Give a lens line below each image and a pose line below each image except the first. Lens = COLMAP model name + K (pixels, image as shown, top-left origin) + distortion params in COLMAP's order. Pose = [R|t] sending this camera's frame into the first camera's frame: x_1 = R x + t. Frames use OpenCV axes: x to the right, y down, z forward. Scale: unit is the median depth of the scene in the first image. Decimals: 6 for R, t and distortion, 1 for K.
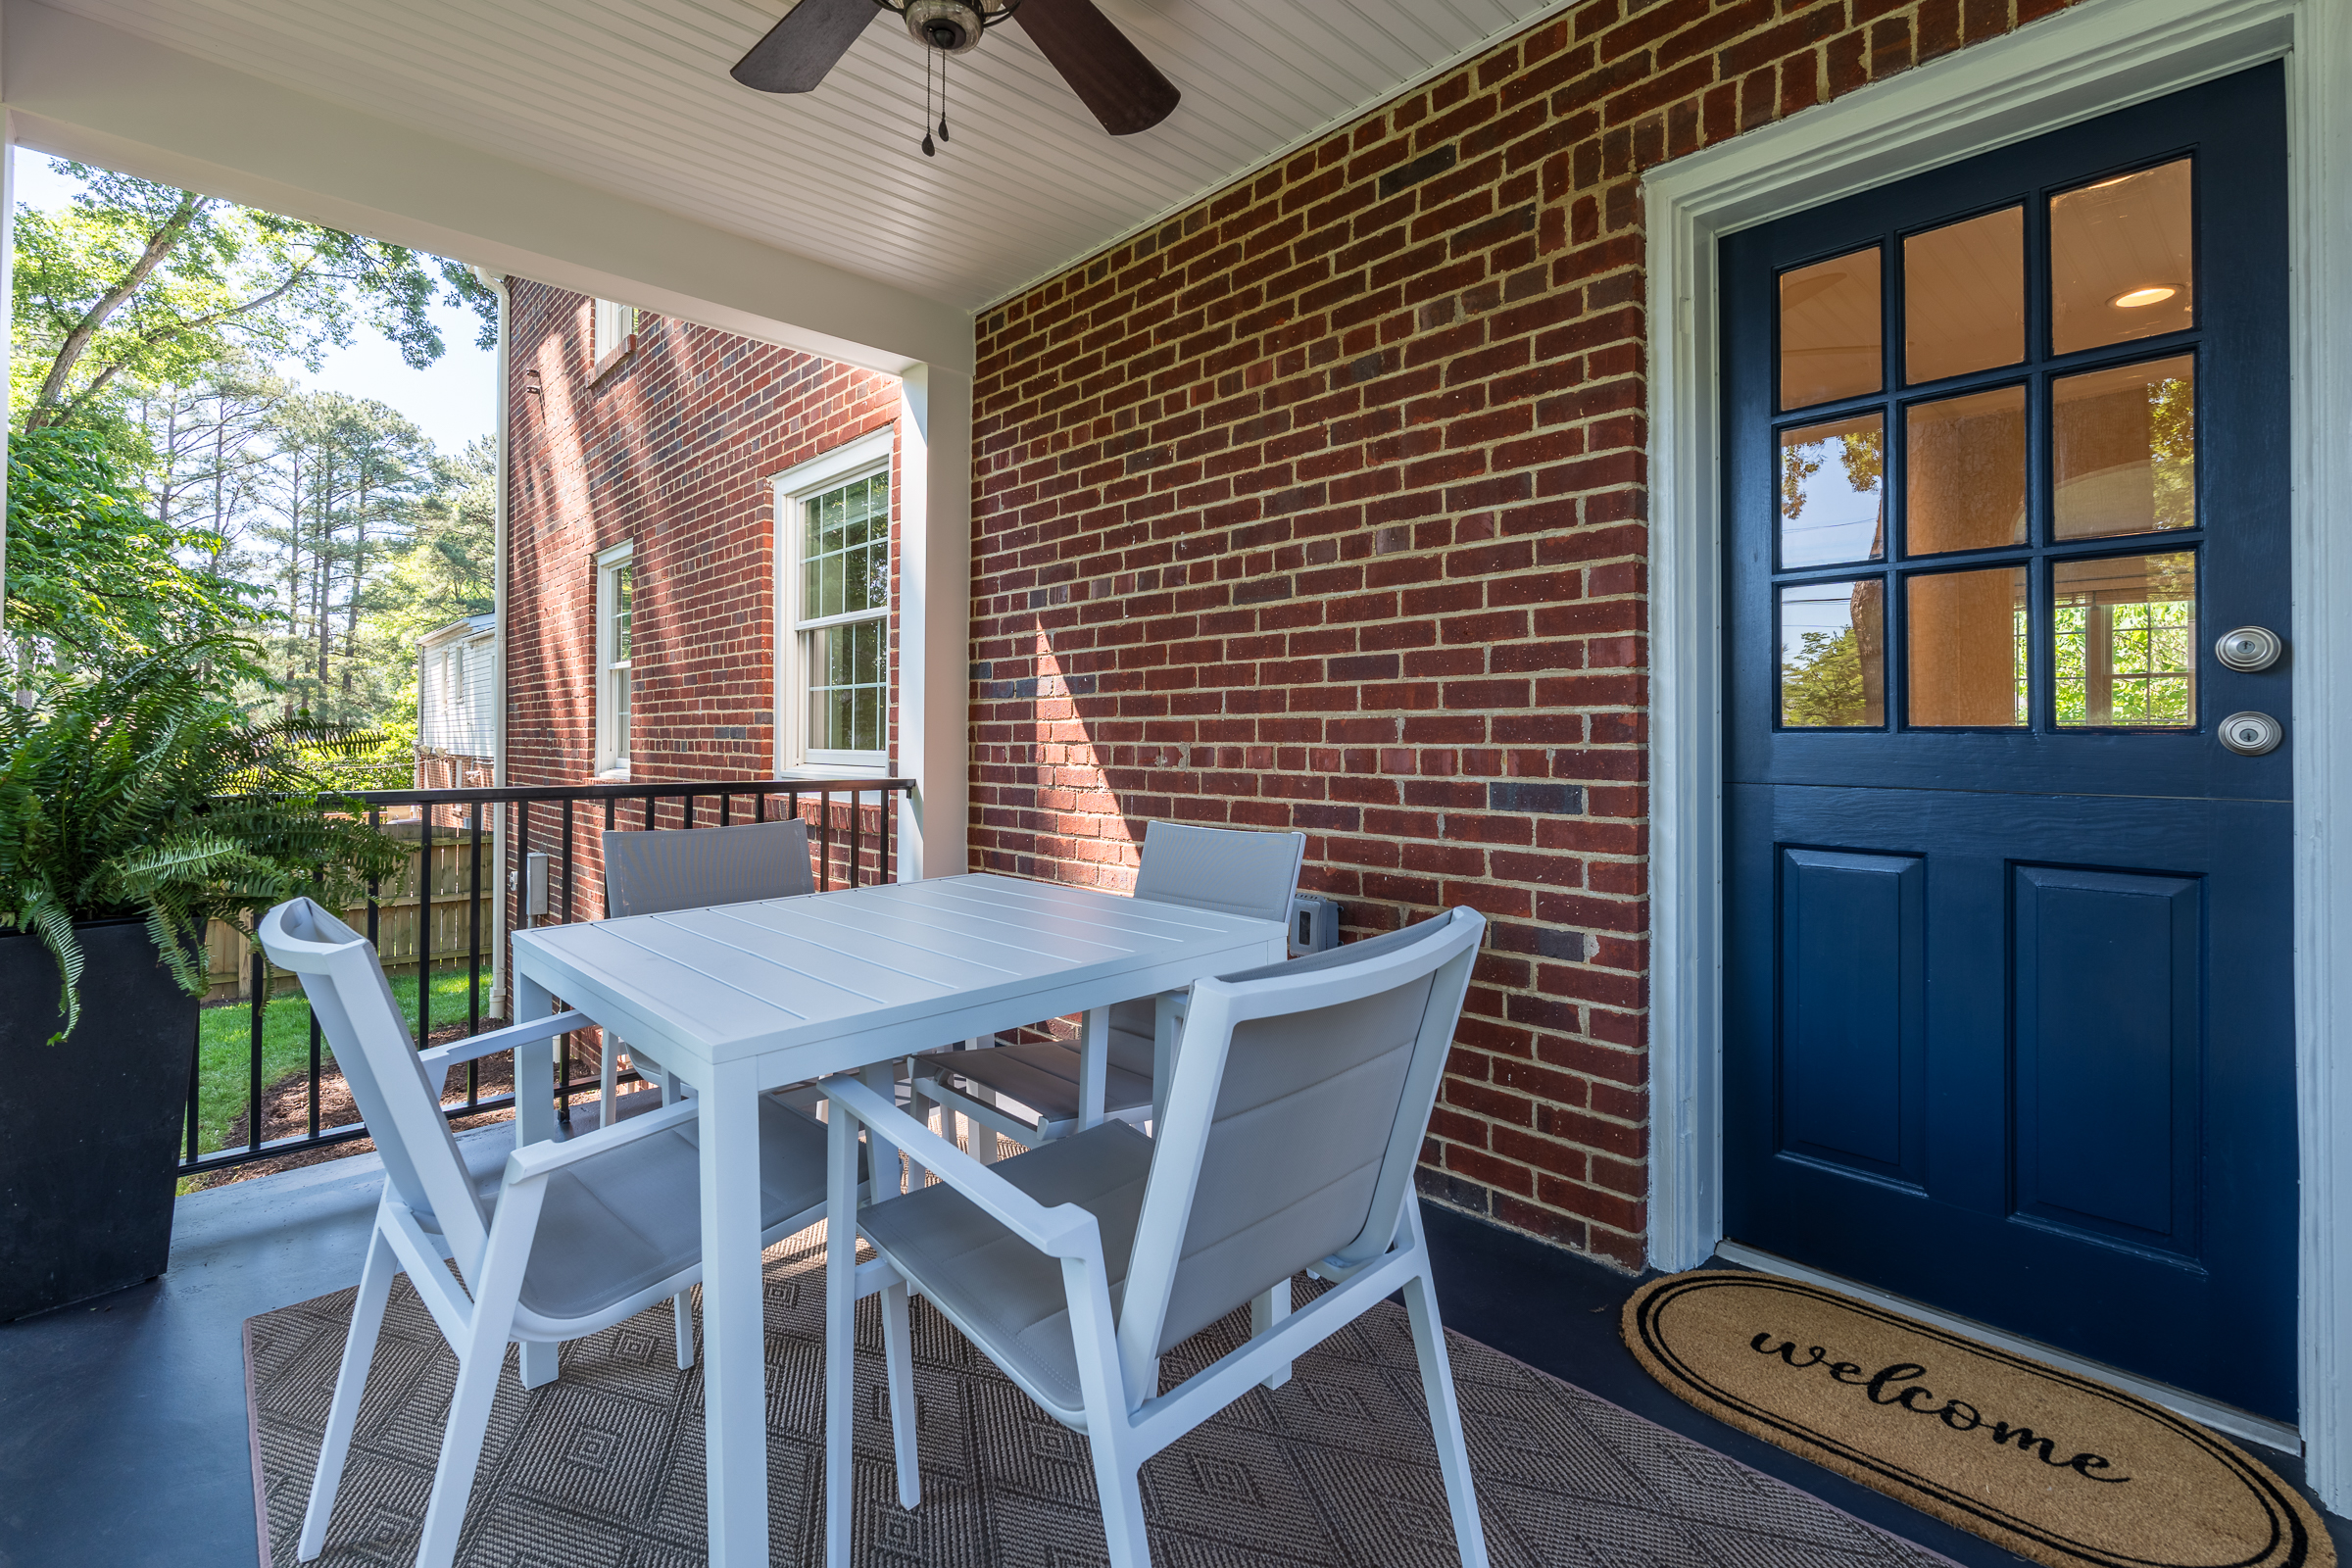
lens RADIAL K [[1048.1, 0, 1176.0], [0, 1048.1, 784.0], [0, 0, 1]] dist [-0.013112, -0.000258]
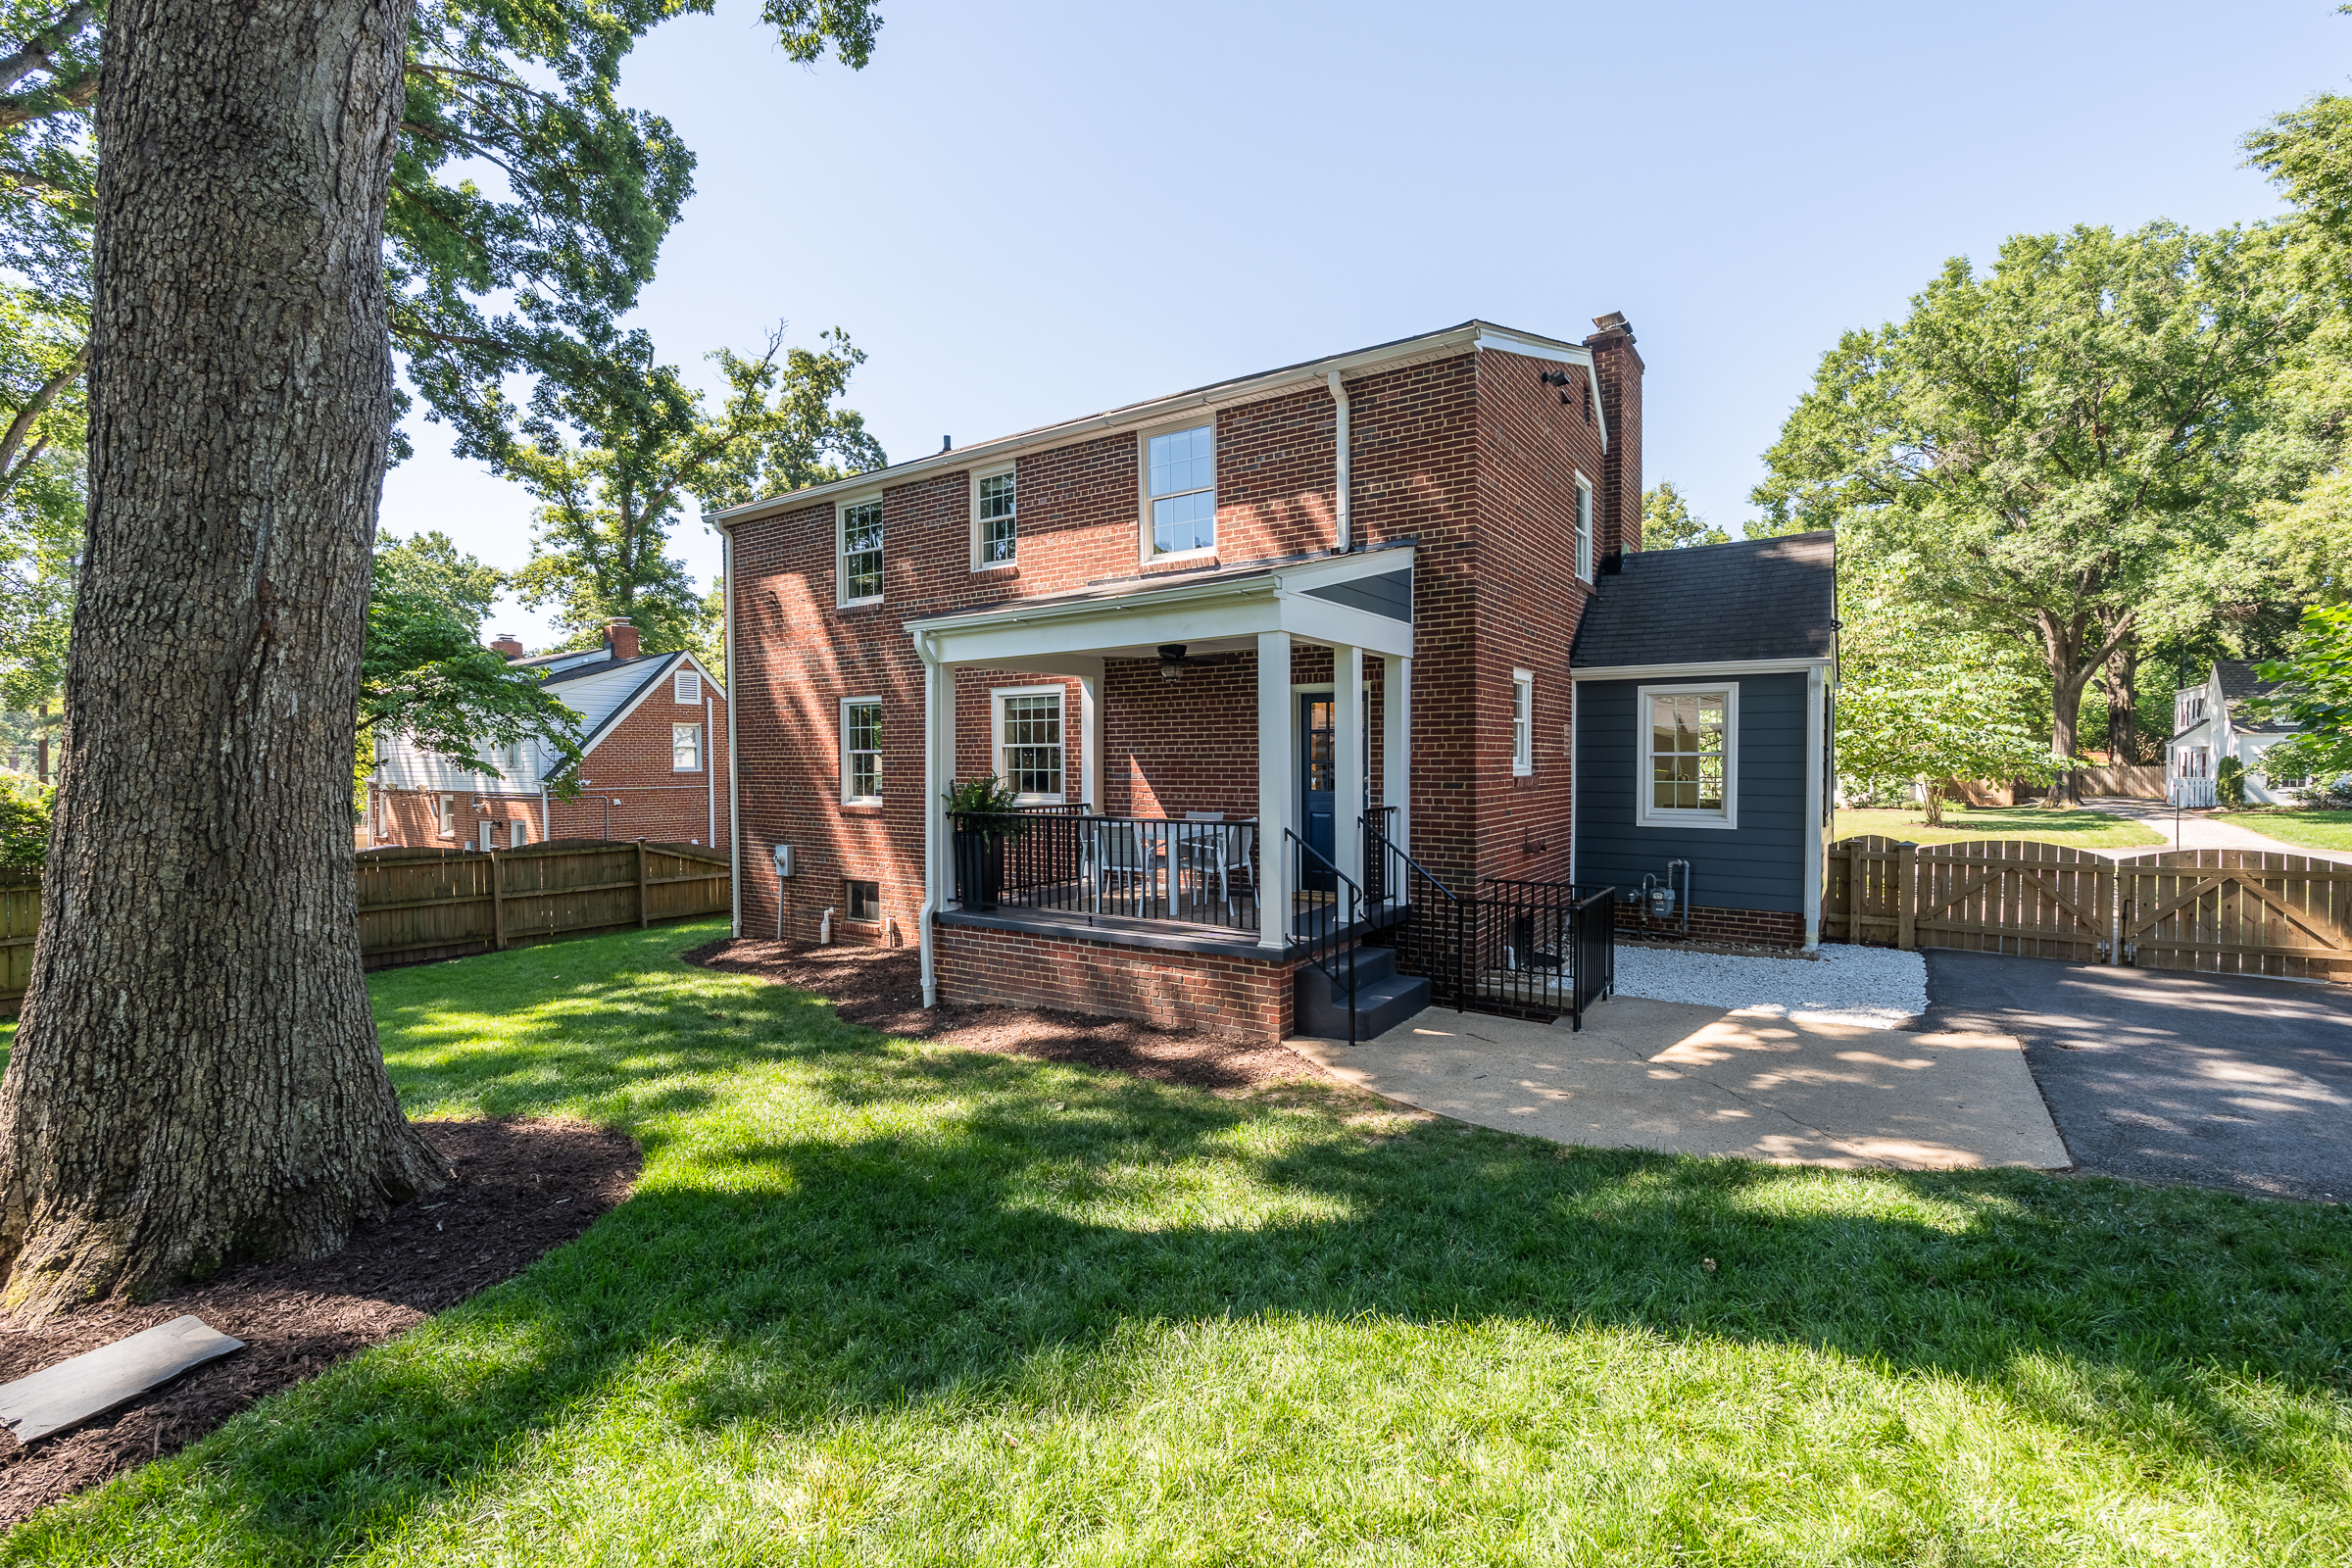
lens RADIAL K [[1048.1, 0, 1176.0], [0, 1048.1, 784.0], [0, 0, 1]] dist [-0.013112, -0.000258]
pose [[0.977572, -0.010134, 0.210356, -0.108004], [0.014886, 0.999668, -0.021018, 0.001409], [-0.210073, 0.023678, 0.977399, -0.360727]]
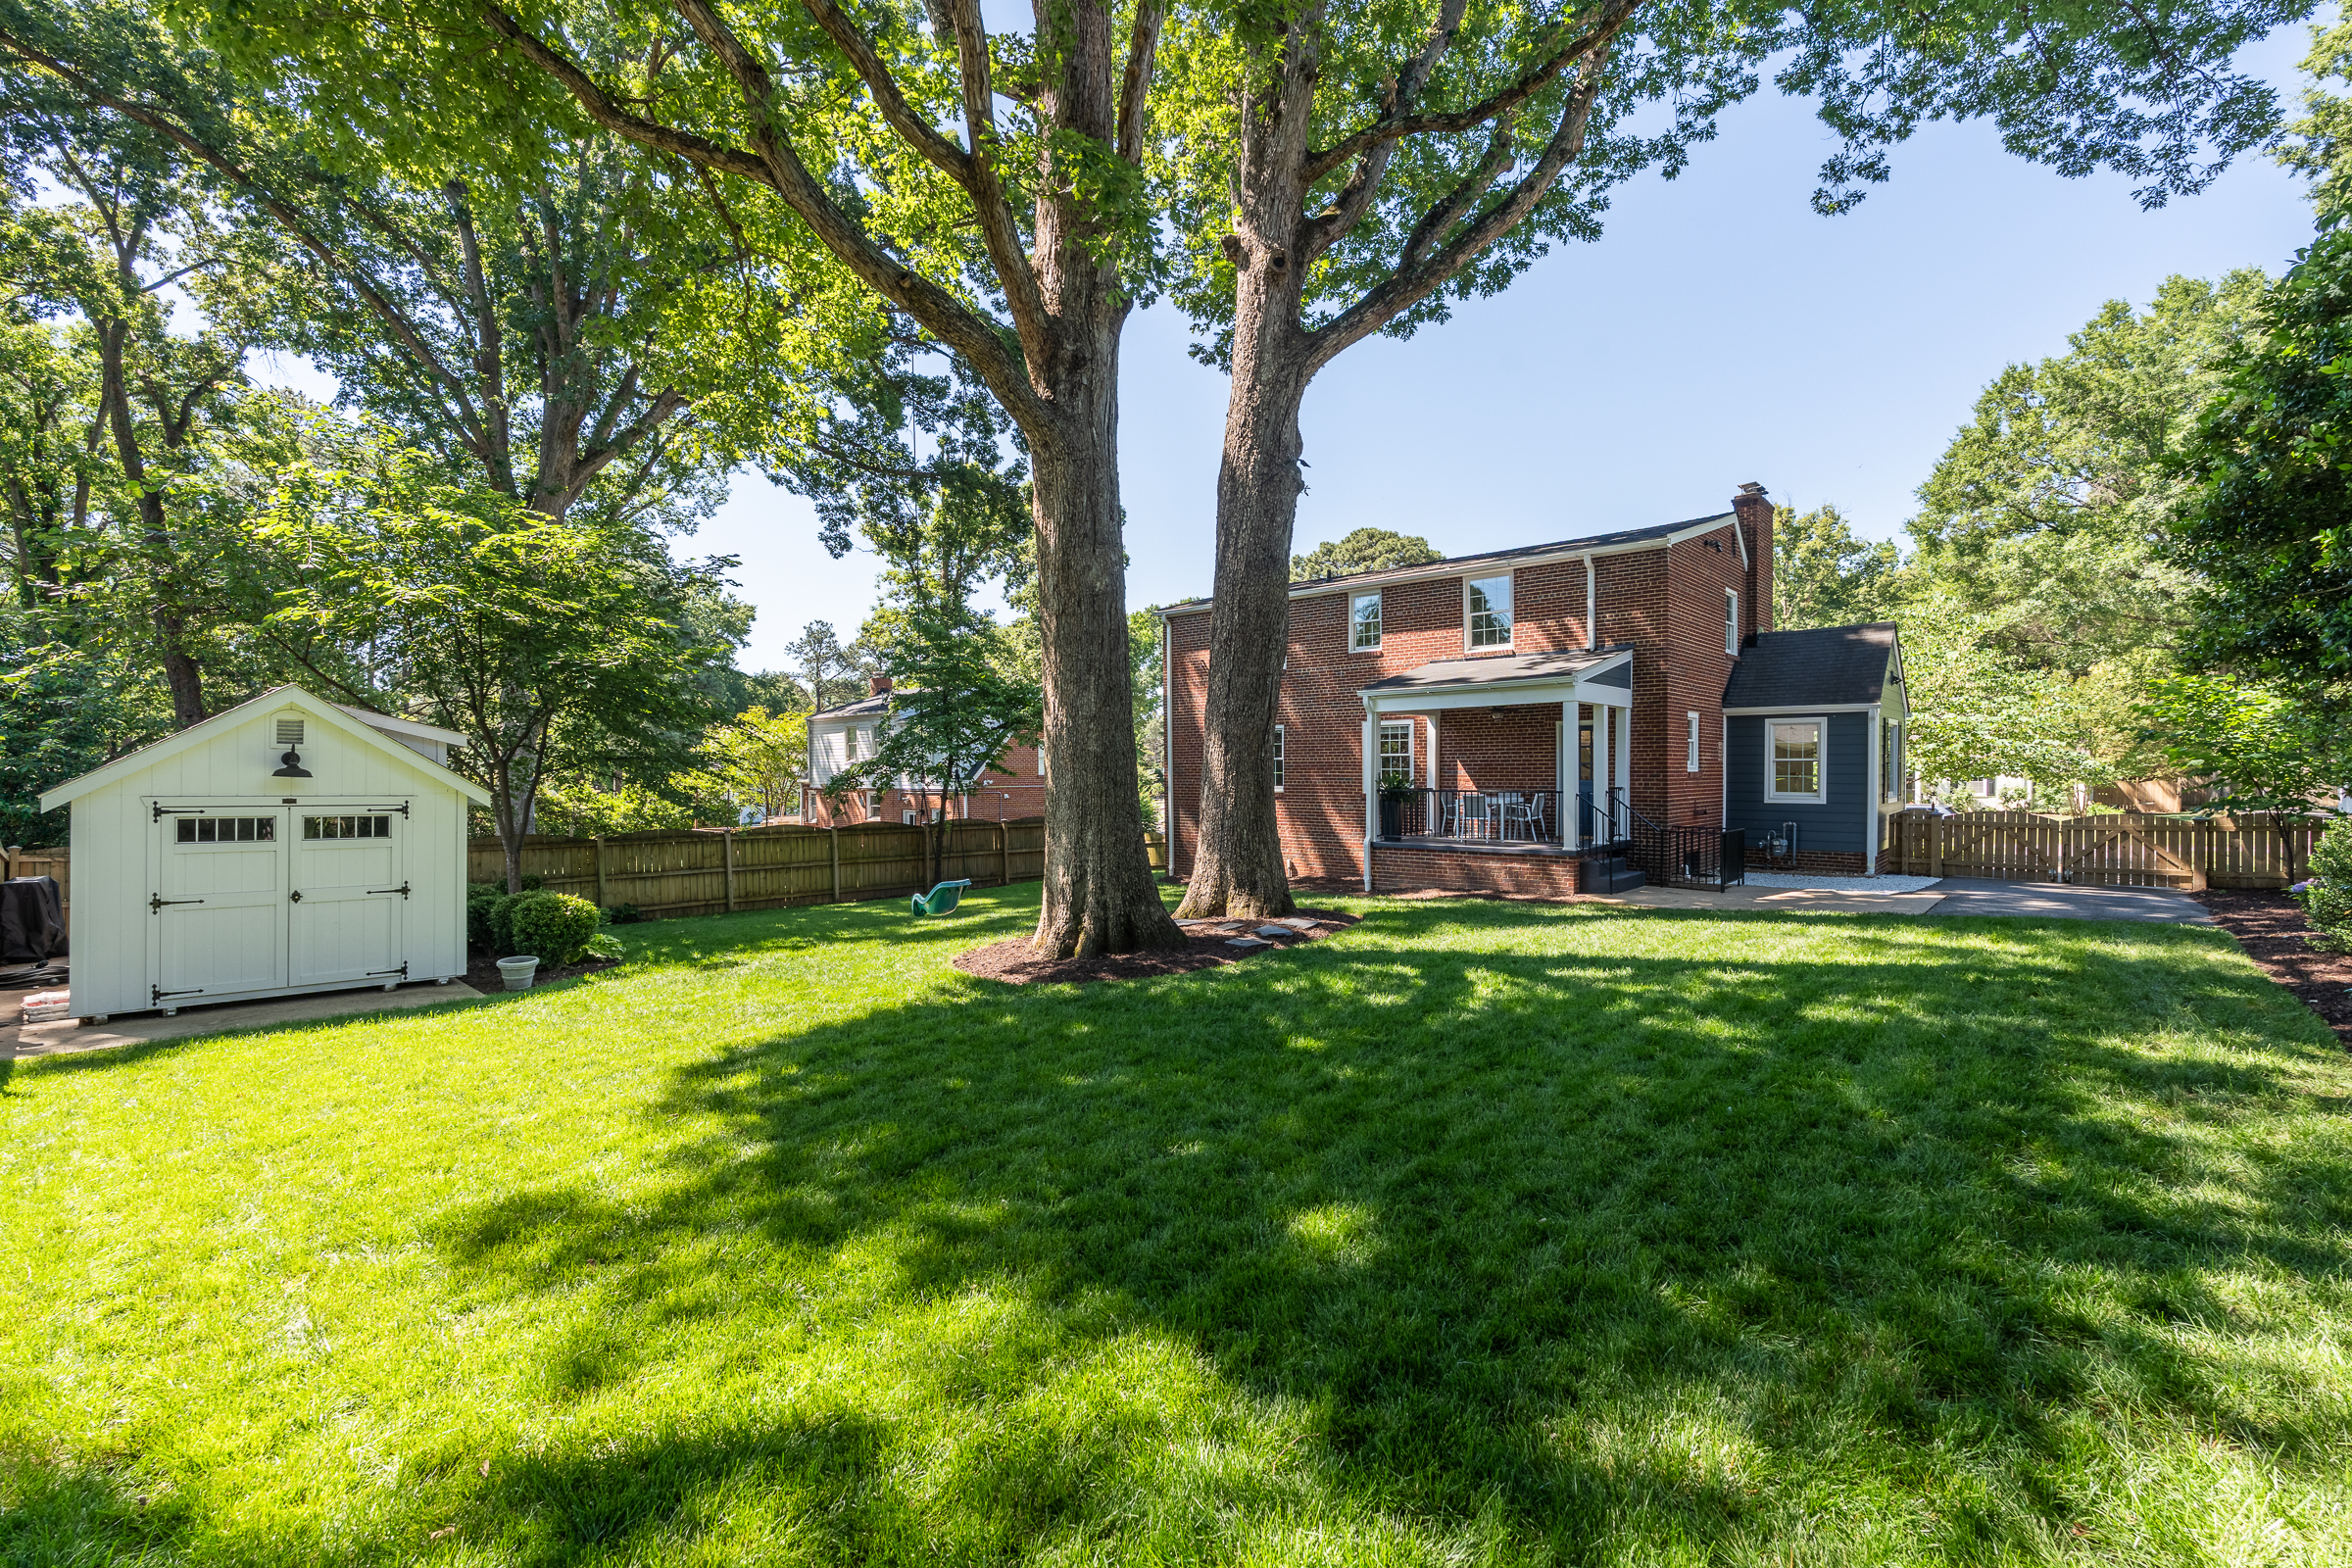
lens RADIAL K [[1037.0, 0, 1176.0], [0, 1037.0, 784.0], [0, 0, 1]] dist [-0.008480, 0.000524]
pose [[0.996976, -0.005085, 0.077549, -0.326667], [0.007599, 0.999454, -0.032166, 0.022850], [-0.077343, 0.032658, 0.996470, -0.715430]]
